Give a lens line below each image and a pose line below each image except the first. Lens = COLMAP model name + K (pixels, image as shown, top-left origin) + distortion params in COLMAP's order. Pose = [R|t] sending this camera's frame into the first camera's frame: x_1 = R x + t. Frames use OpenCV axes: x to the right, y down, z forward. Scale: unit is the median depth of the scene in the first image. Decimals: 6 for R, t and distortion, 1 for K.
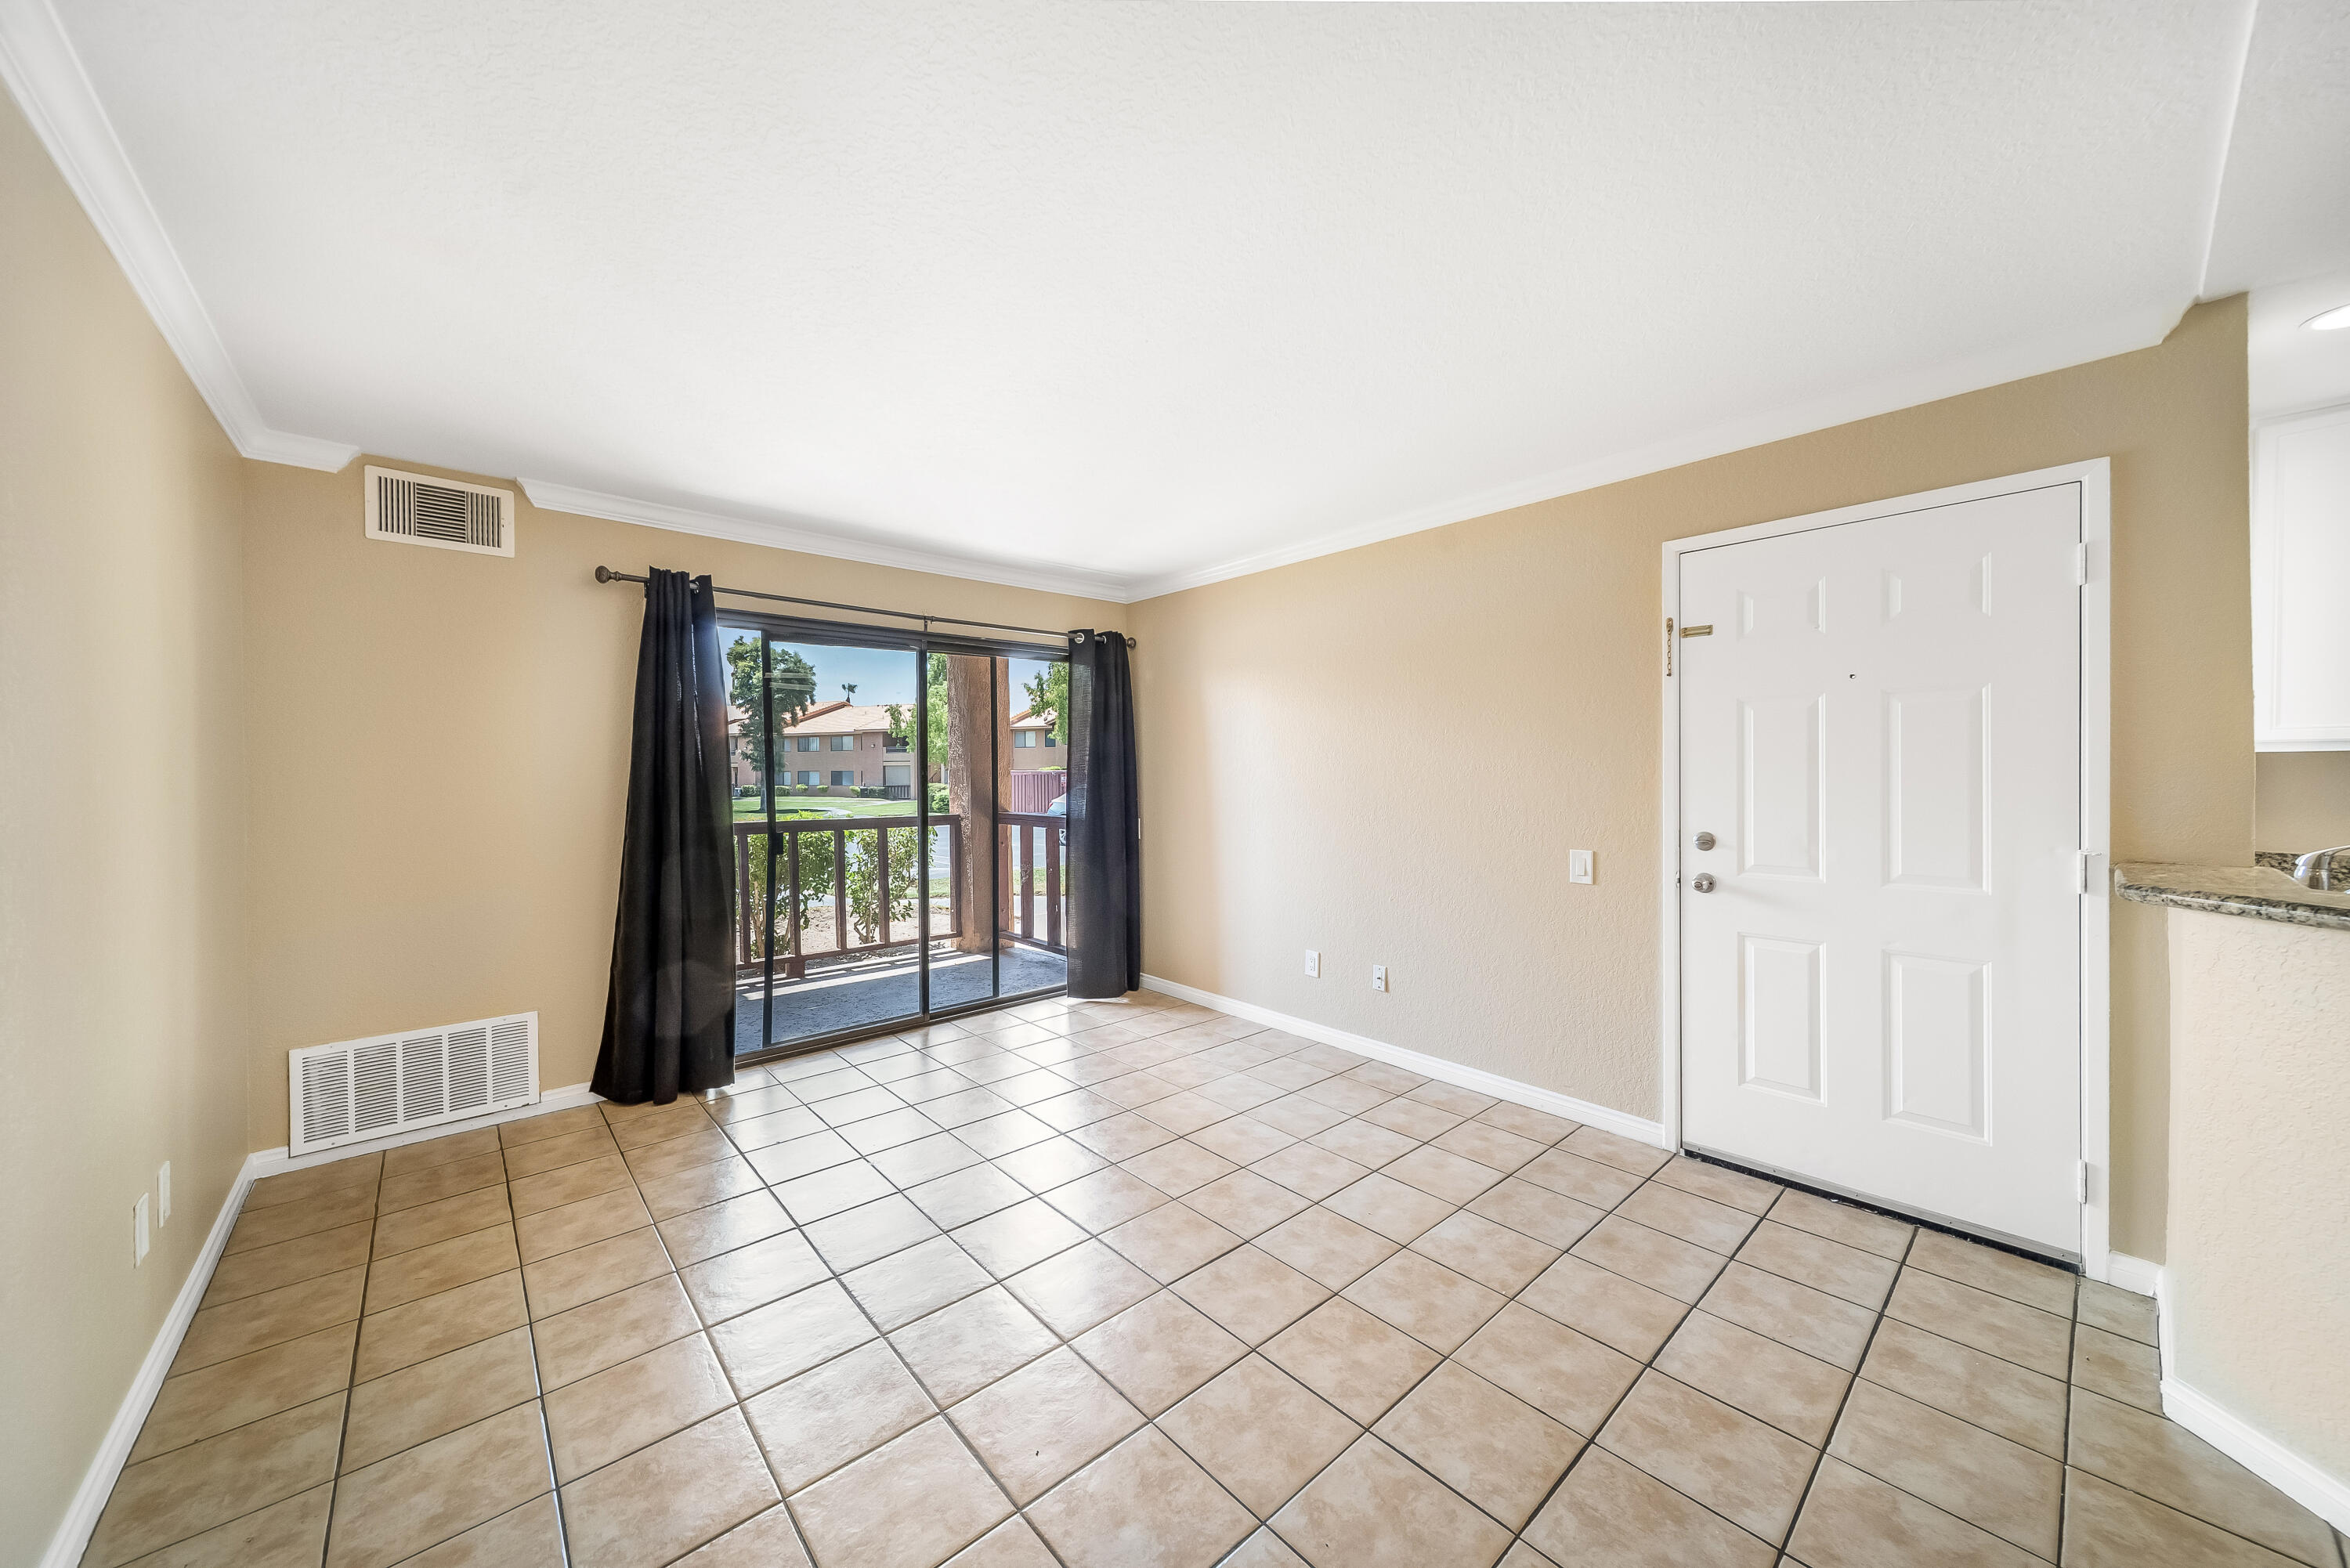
lens RADIAL K [[831.2, 0, 1175.0], [0, 831.2, 784.0], [0, 0, 1]] dist [0.006661, -0.000066]
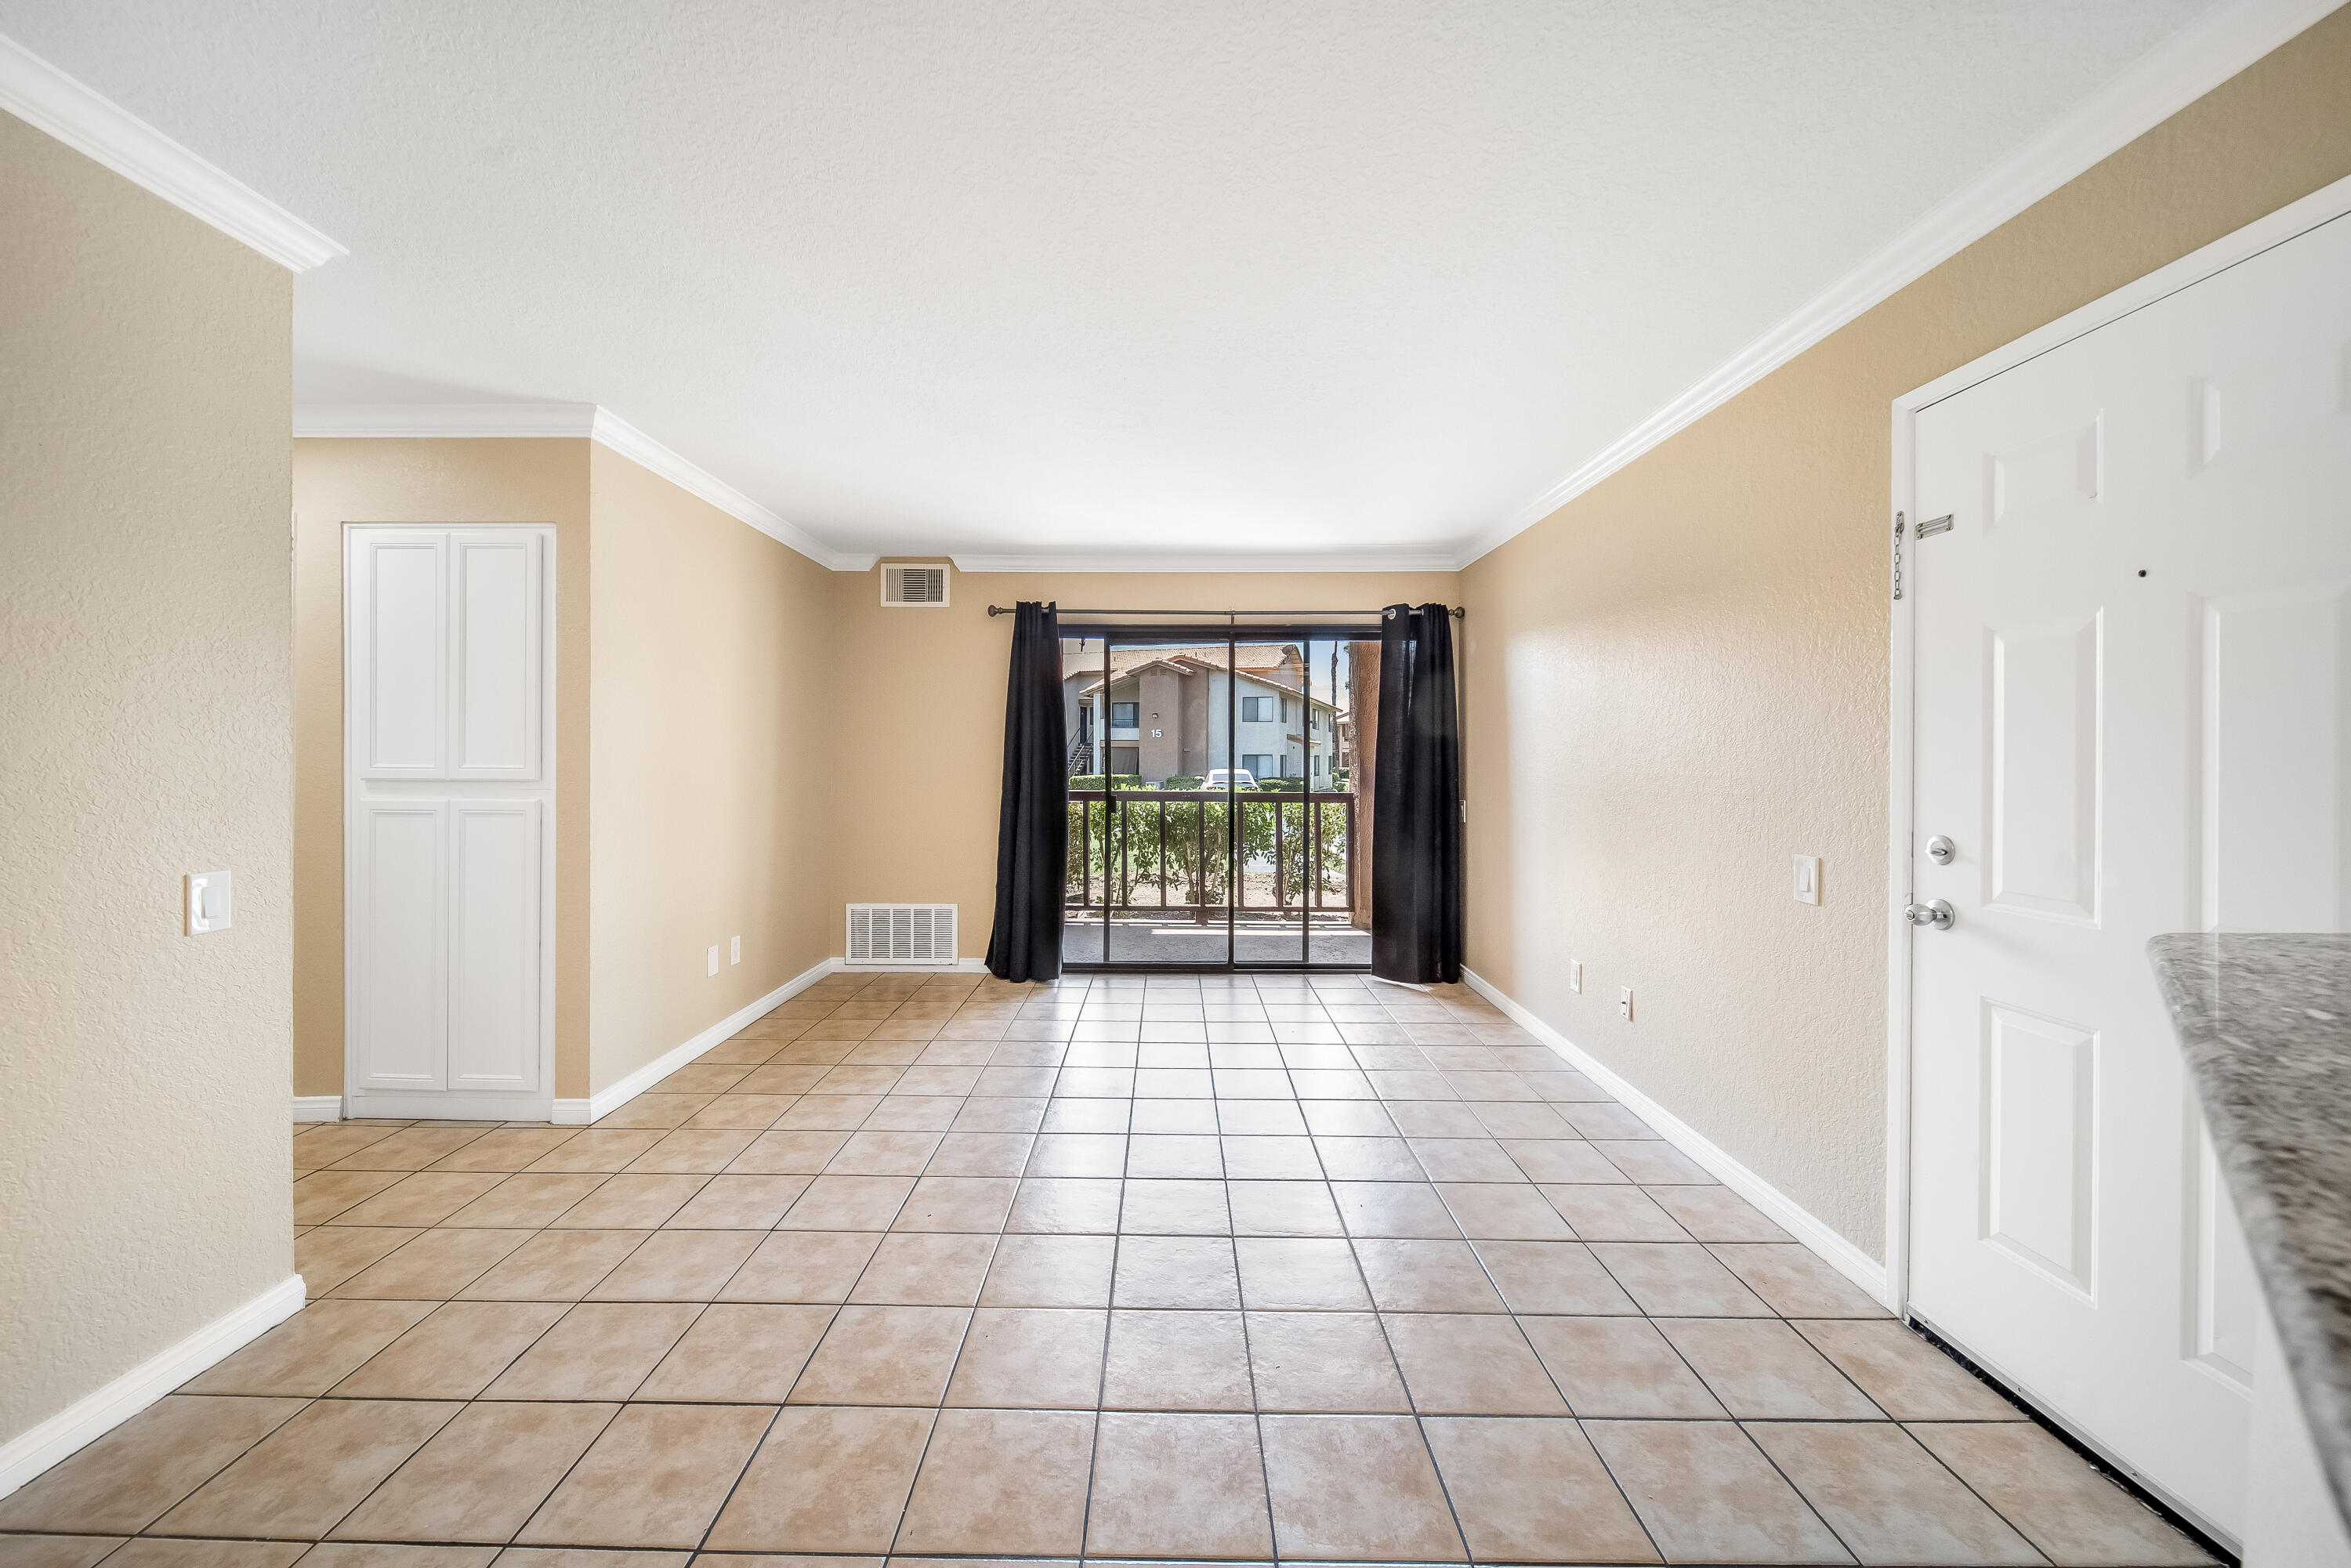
lens RADIAL K [[860.1, 0, 1148.4], [0, 860.1, 769.1], [0, 0, 1]] dist [-0.000373, -0.002595]
pose [[0.737195, 0.017317, -0.675458, 0.566552], [-0.017961, 0.999821, 0.006031, 0.011517], [0.675441, 0.007685, 0.737374, 0.084195]]
